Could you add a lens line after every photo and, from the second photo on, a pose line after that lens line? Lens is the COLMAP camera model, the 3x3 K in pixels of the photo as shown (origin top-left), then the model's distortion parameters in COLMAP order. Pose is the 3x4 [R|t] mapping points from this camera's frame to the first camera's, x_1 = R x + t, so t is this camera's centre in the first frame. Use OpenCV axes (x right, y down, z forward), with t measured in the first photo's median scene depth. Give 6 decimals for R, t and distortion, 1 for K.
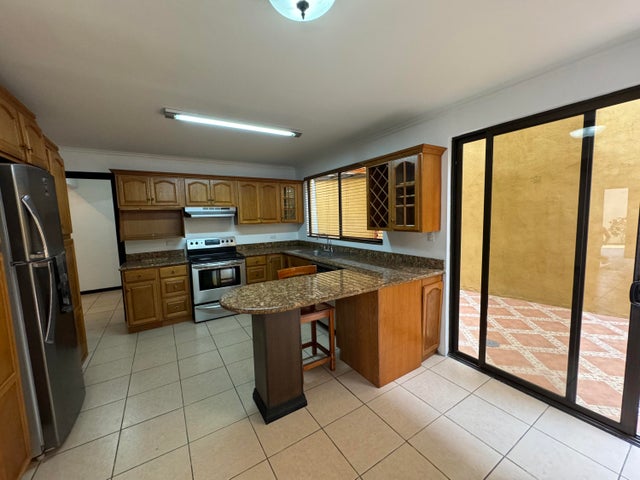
lens RADIAL K [[256.5, 0, 319.0], [0, 256.5, 240.4], [0, 0, 1]] dist [0.000134, -0.000220]
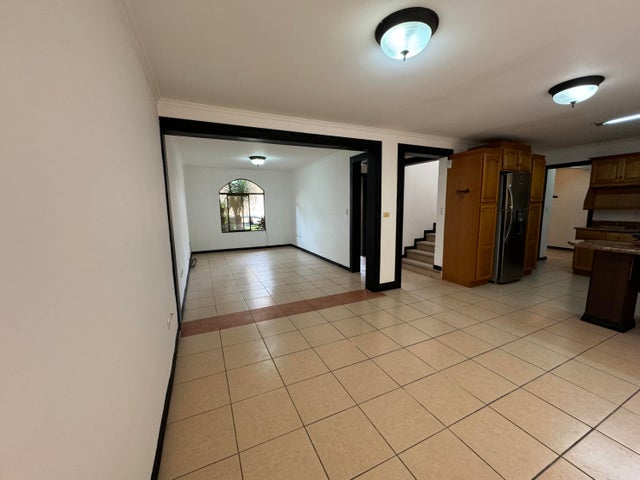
lens RADIAL K [[256.5, 0, 322.5], [0, 256.5, 240.4], [0, 0, 1]] dist [0.000134, -0.000220]
pose [[-0.104966, 0.176829, -0.978628, 0.689429], [-0.080375, 0.979337, 0.185578, 0.020729], [0.991223, 0.098137, -0.088584, -0.249667]]
